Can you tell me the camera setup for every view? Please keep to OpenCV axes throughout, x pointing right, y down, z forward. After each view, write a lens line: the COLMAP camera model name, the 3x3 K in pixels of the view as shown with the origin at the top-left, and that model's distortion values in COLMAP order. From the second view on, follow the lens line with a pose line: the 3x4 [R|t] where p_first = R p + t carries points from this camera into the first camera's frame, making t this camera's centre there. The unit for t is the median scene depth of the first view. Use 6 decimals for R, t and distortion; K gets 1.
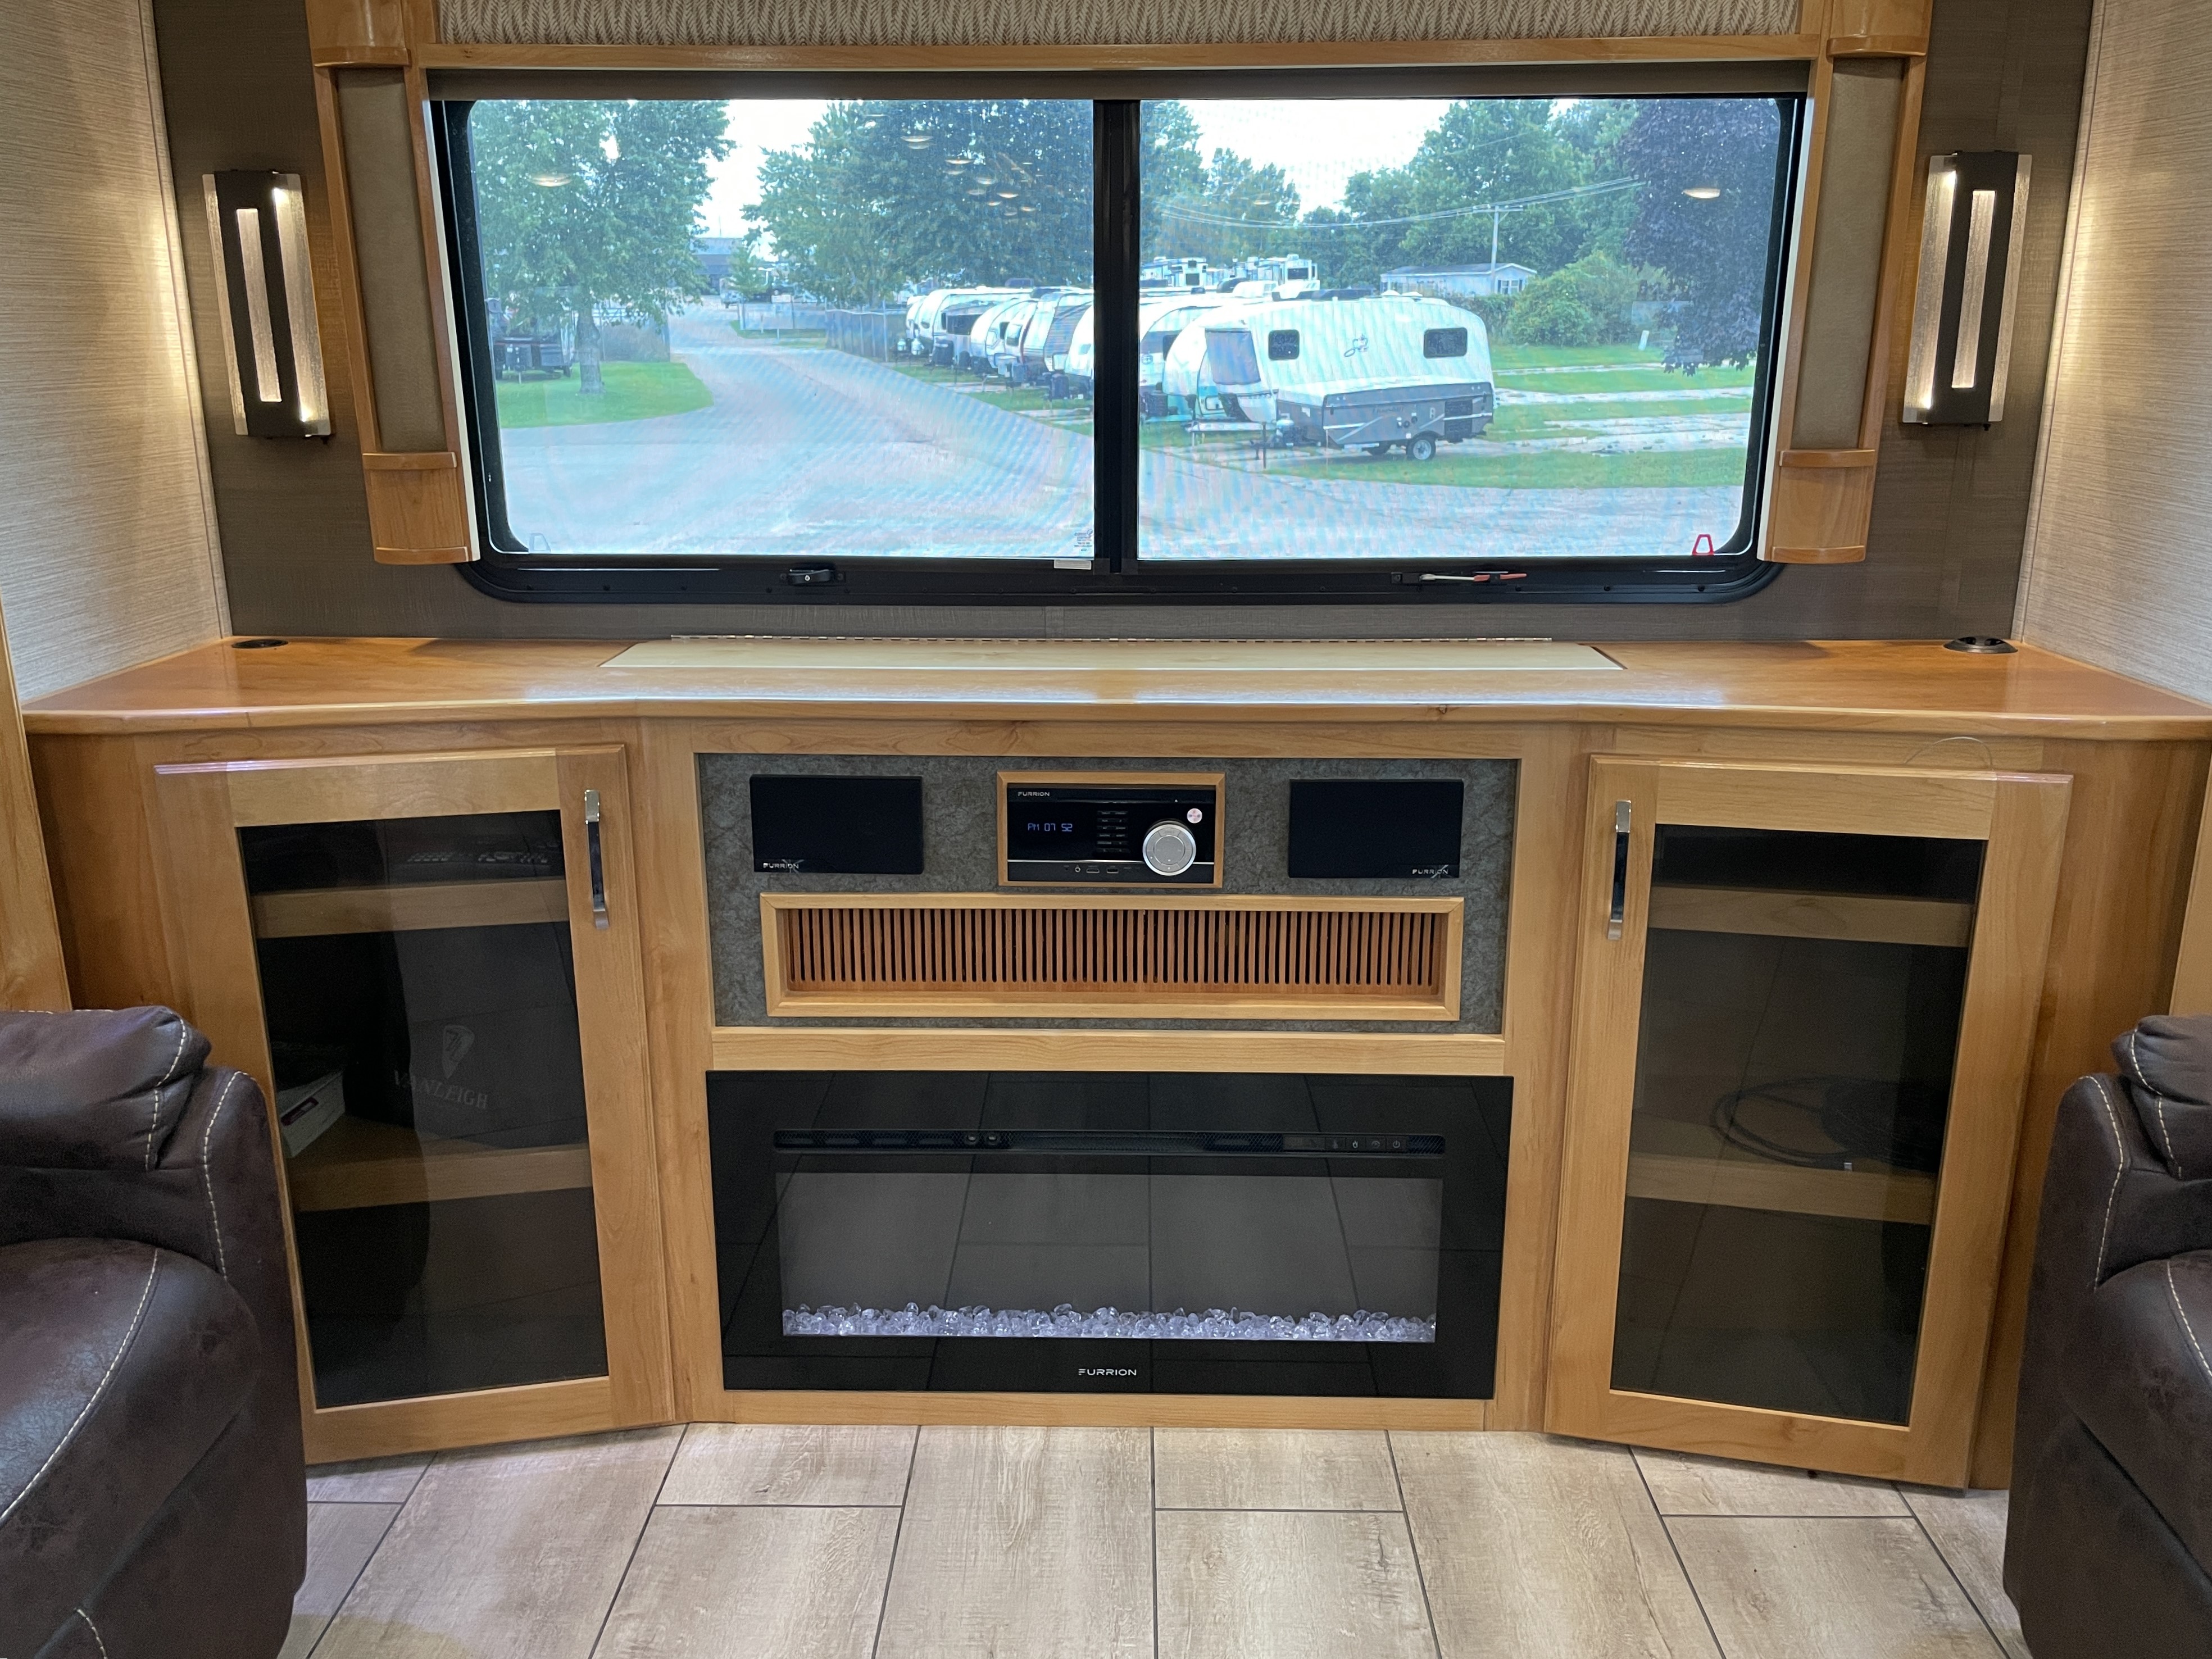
lens RADIAL K [[1698.3, 0, 1110.0], [0, 1698.3, 813.6], [0, 0, 1]] dist [0.081050, -0.108484]
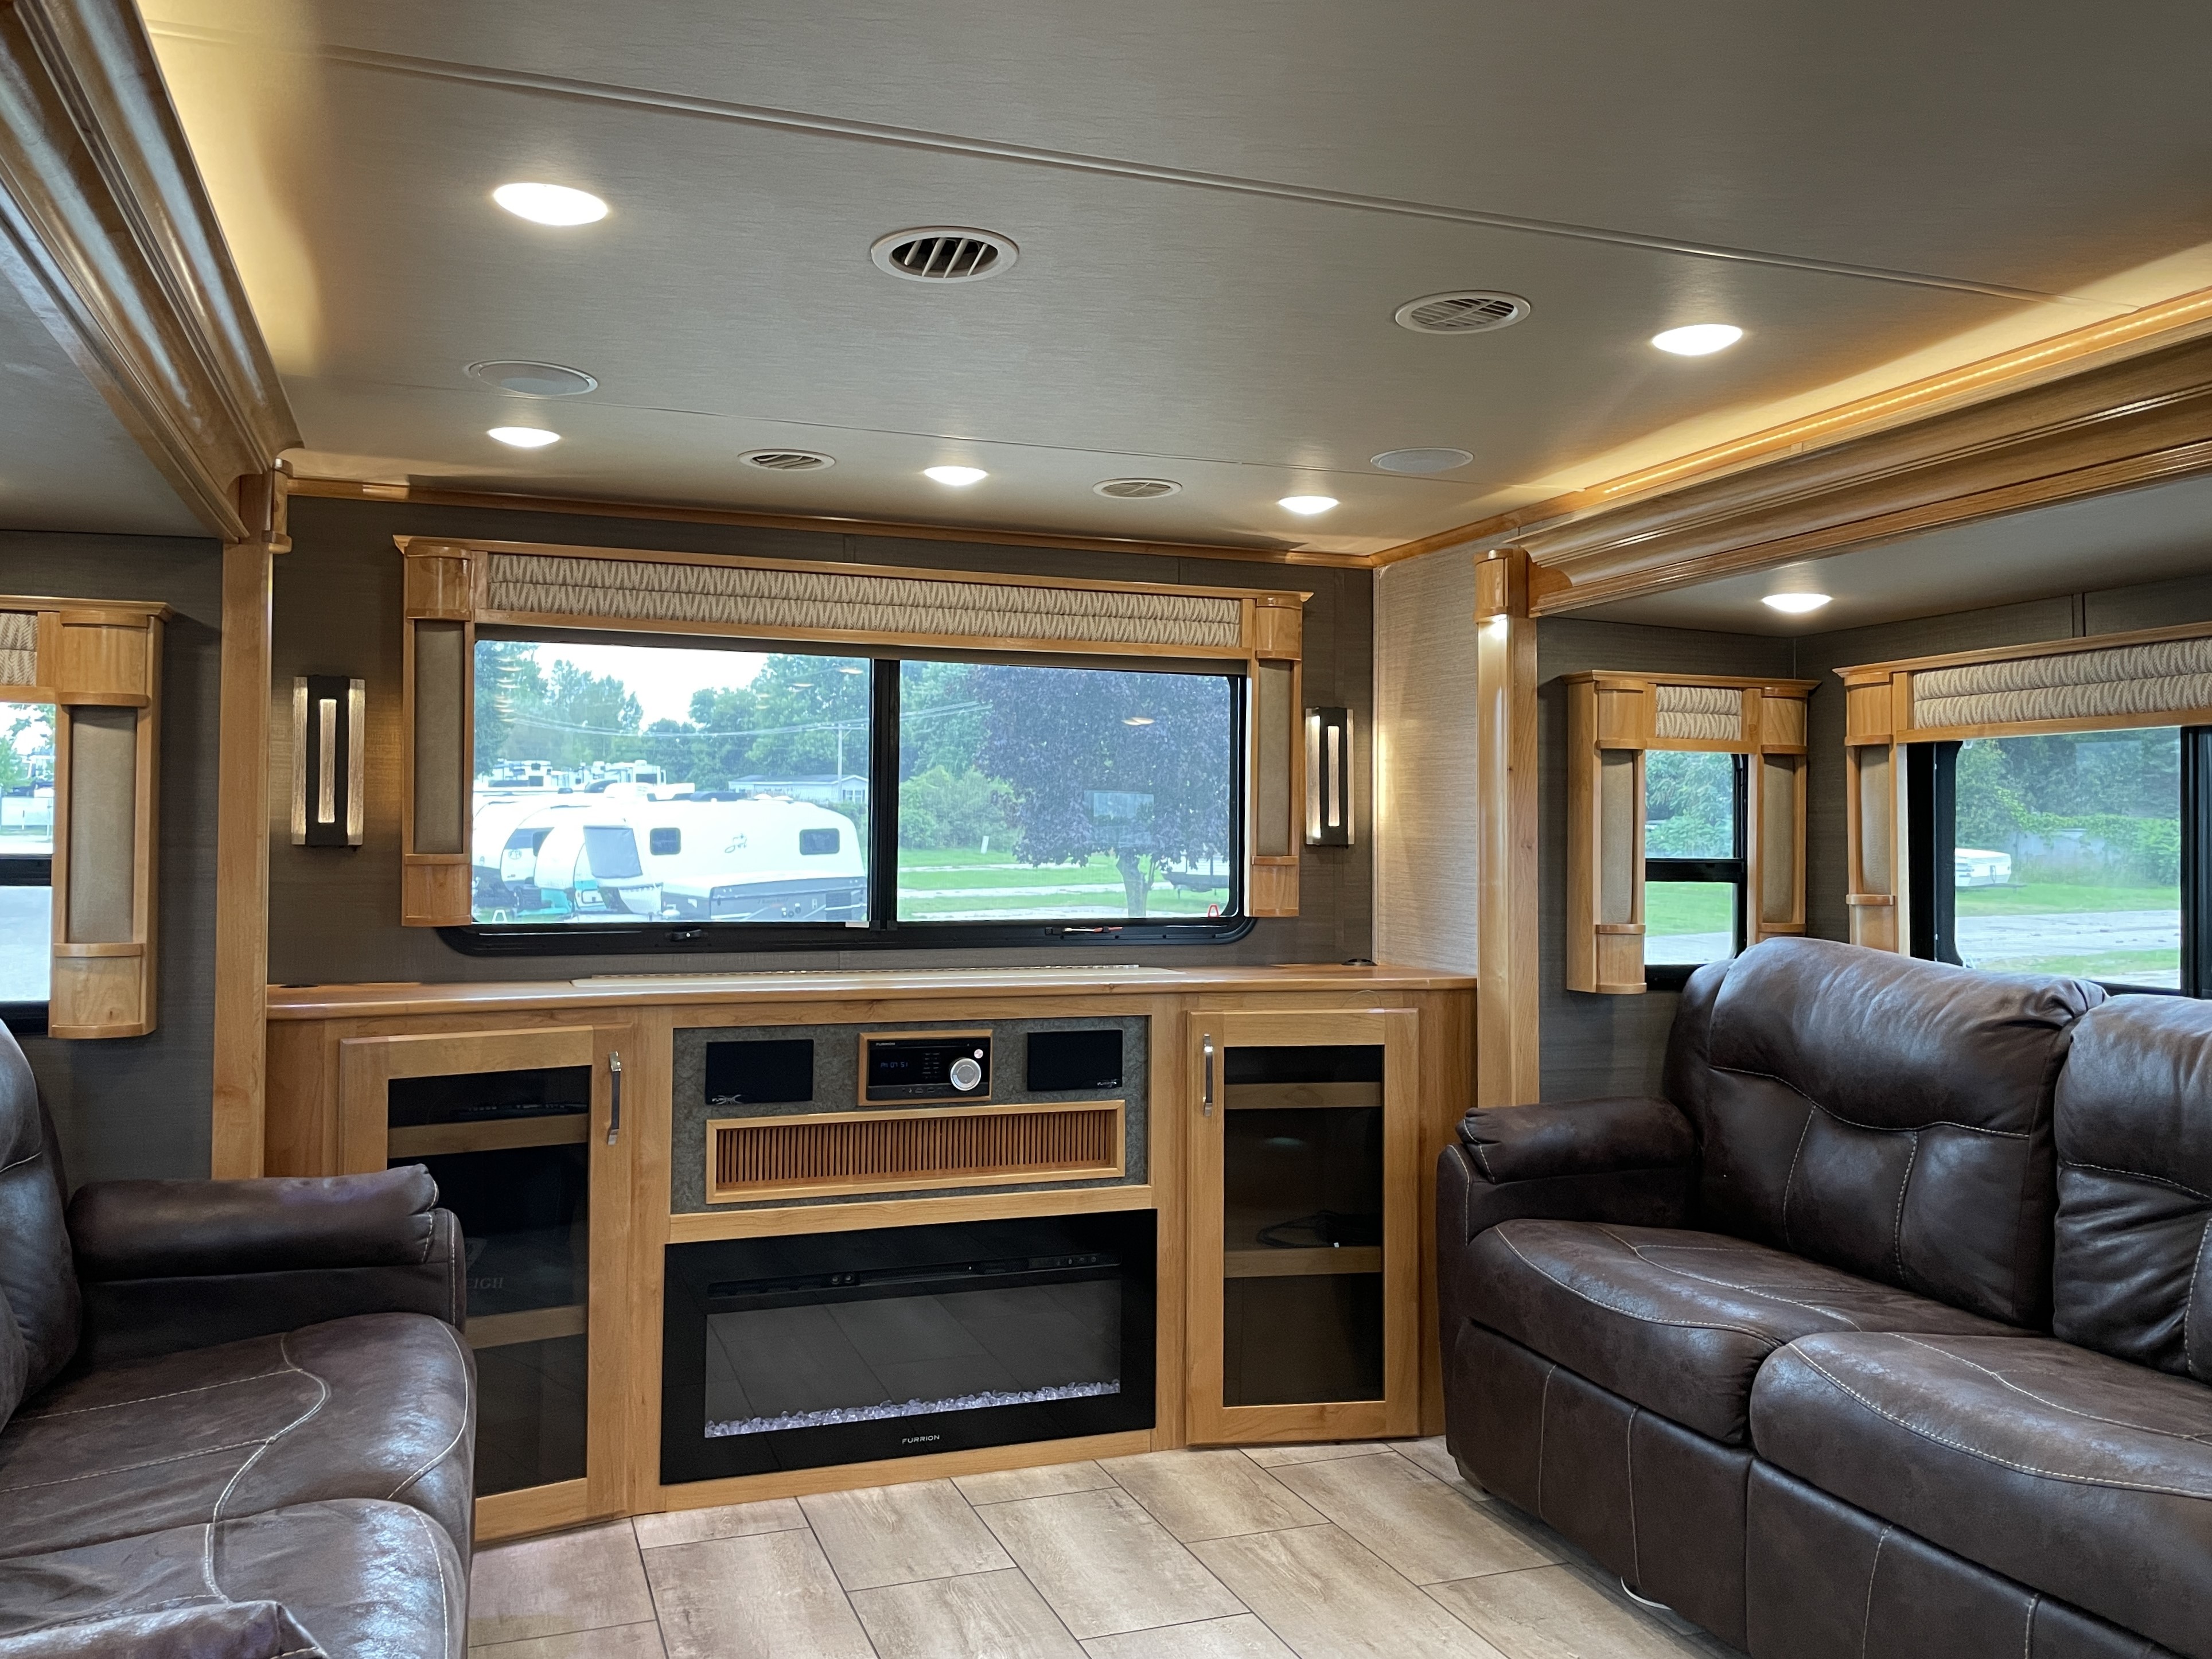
lens RADIAL K [[1743.6, 0, 1106.0], [0, 1743.6, 829.5], [0, 0, 1]] dist [0.101972, -0.176573]
pose [[0.932883, 0.011157, 0.360008, -0.434201], [0.088381, 0.961871, -0.258828, 0.233702], [-0.349169, 0.273274, 0.896327, -0.633782]]
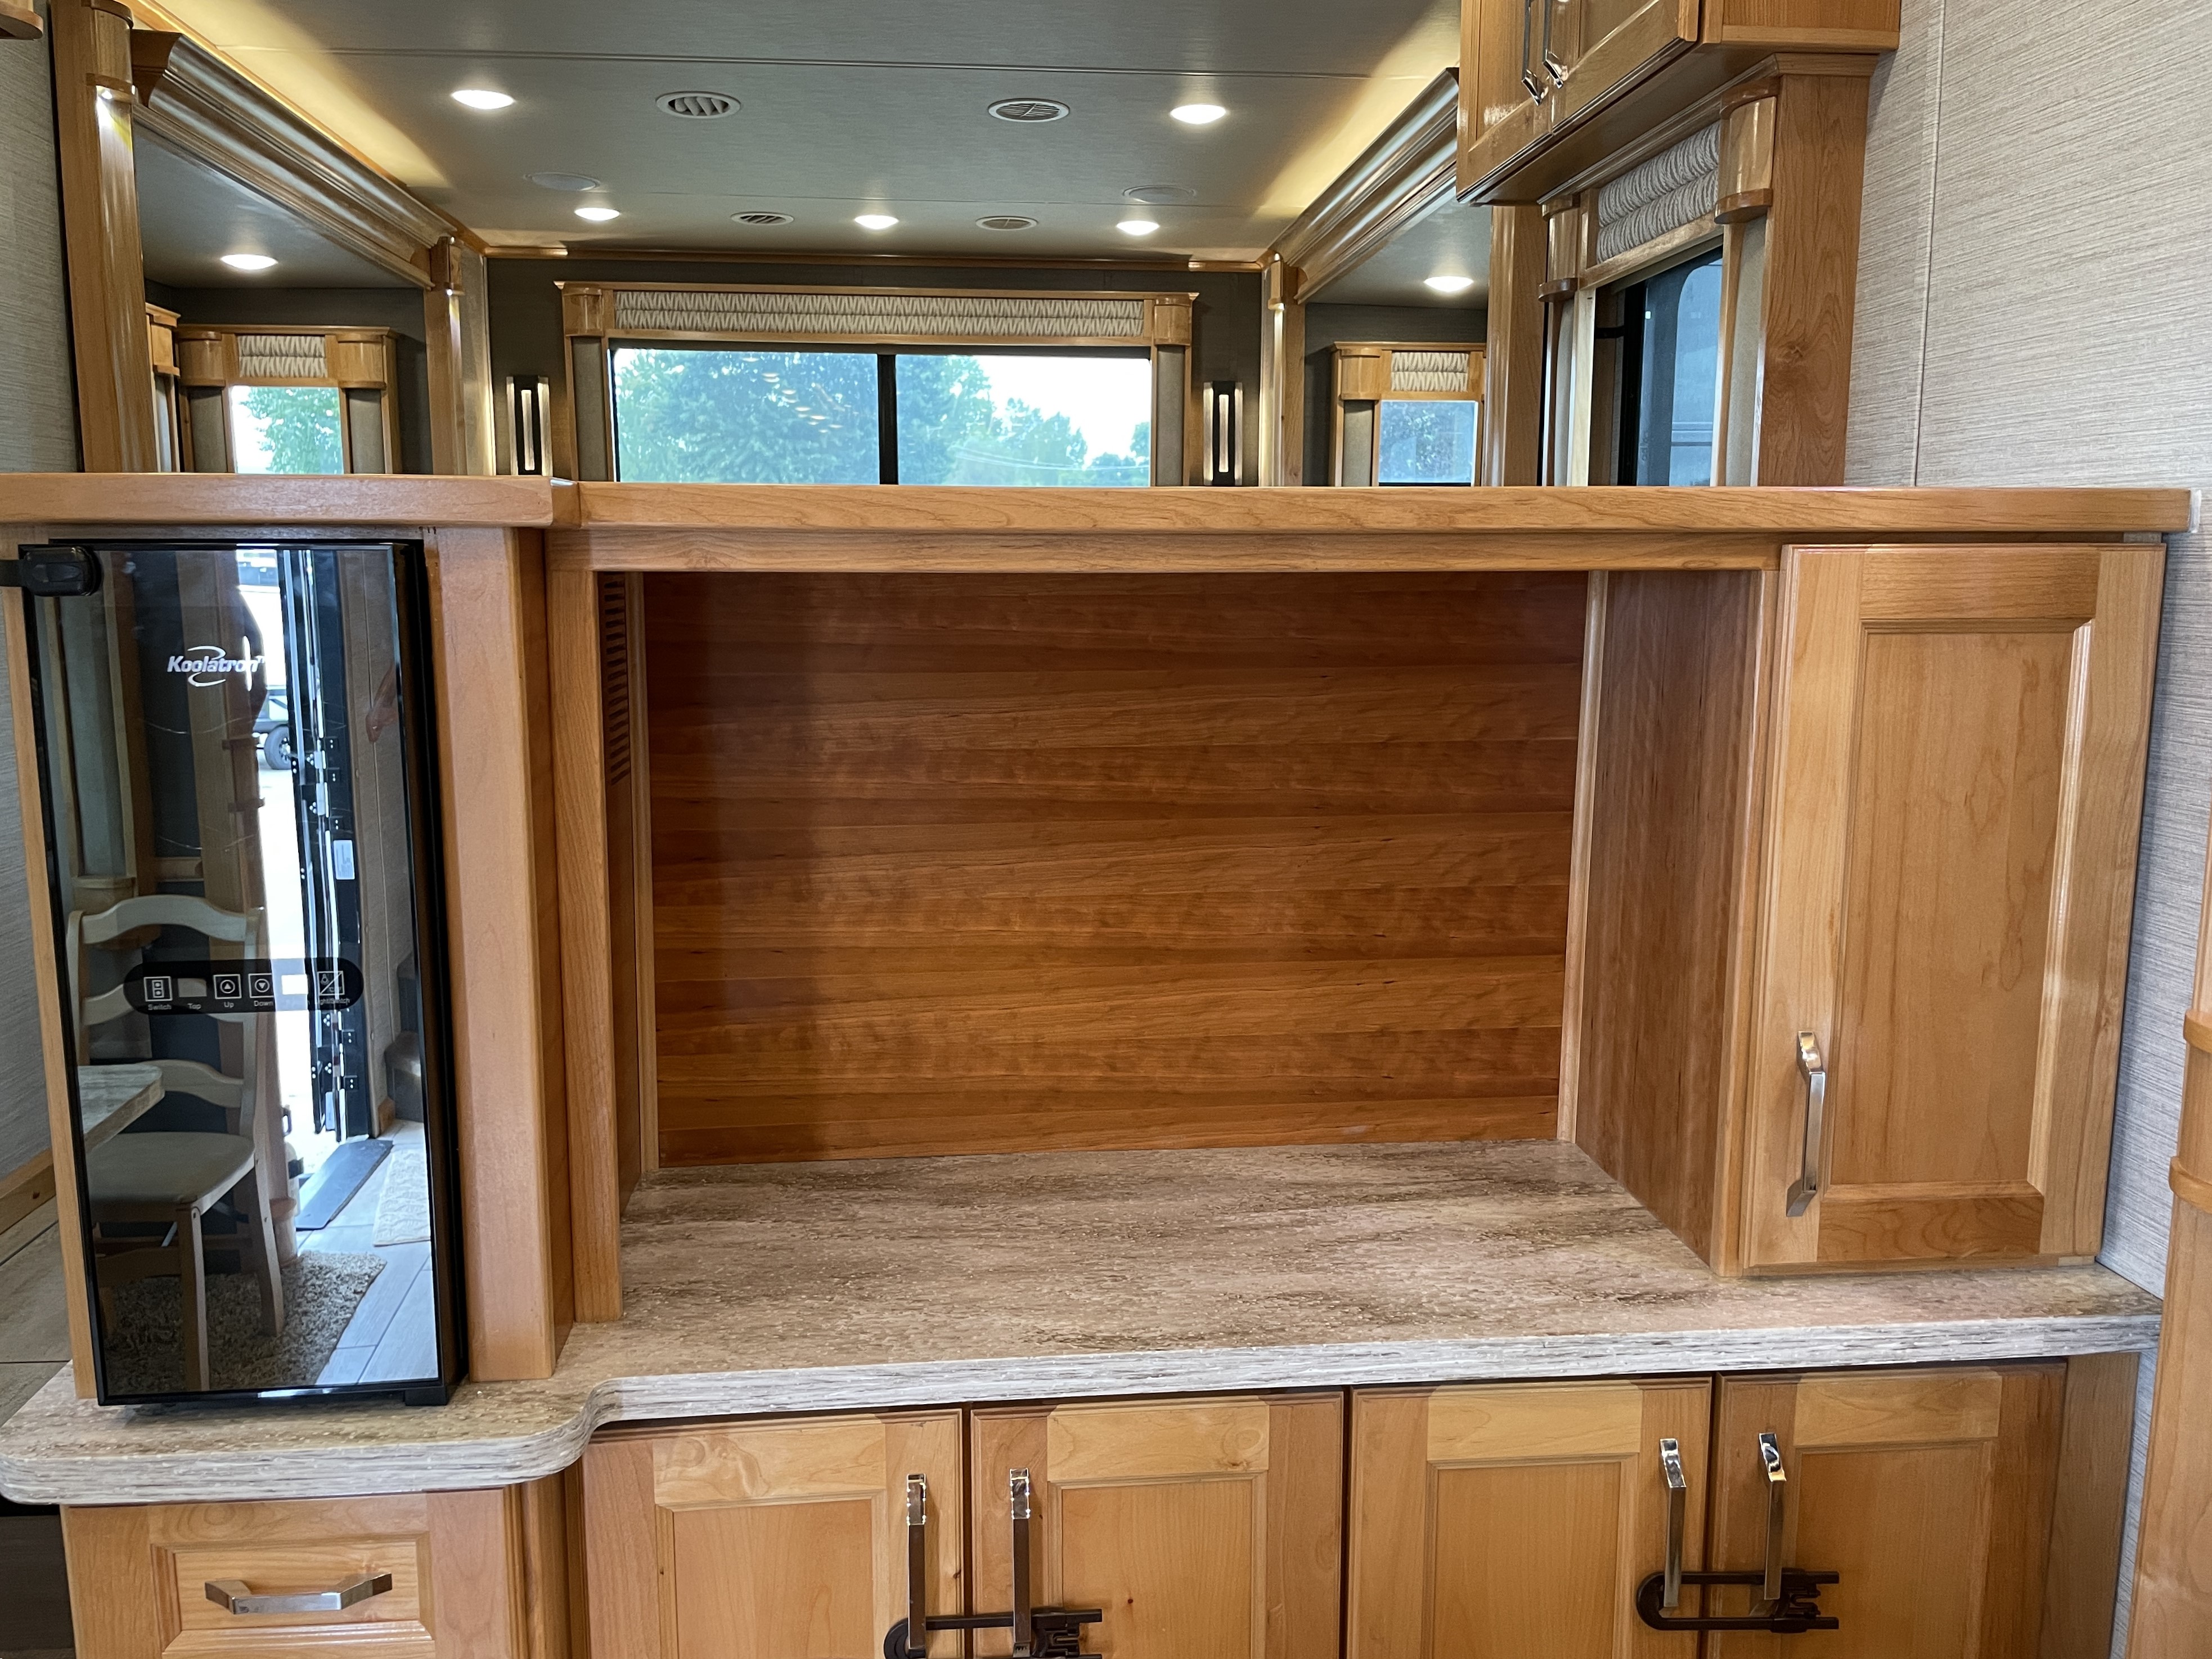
lens RADIAL K [[1722.4, 0, 1095.0], [0, 1722.4, 823.0], [0, 0, 1]] dist [0.095637, -0.140809]
pose [[0.994390, -0.012031, 0.105088, 0.033294], [0.025487, 0.991491, -0.127658, 0.608937], [-0.102658, 0.129621, 0.986235, -1.479327]]
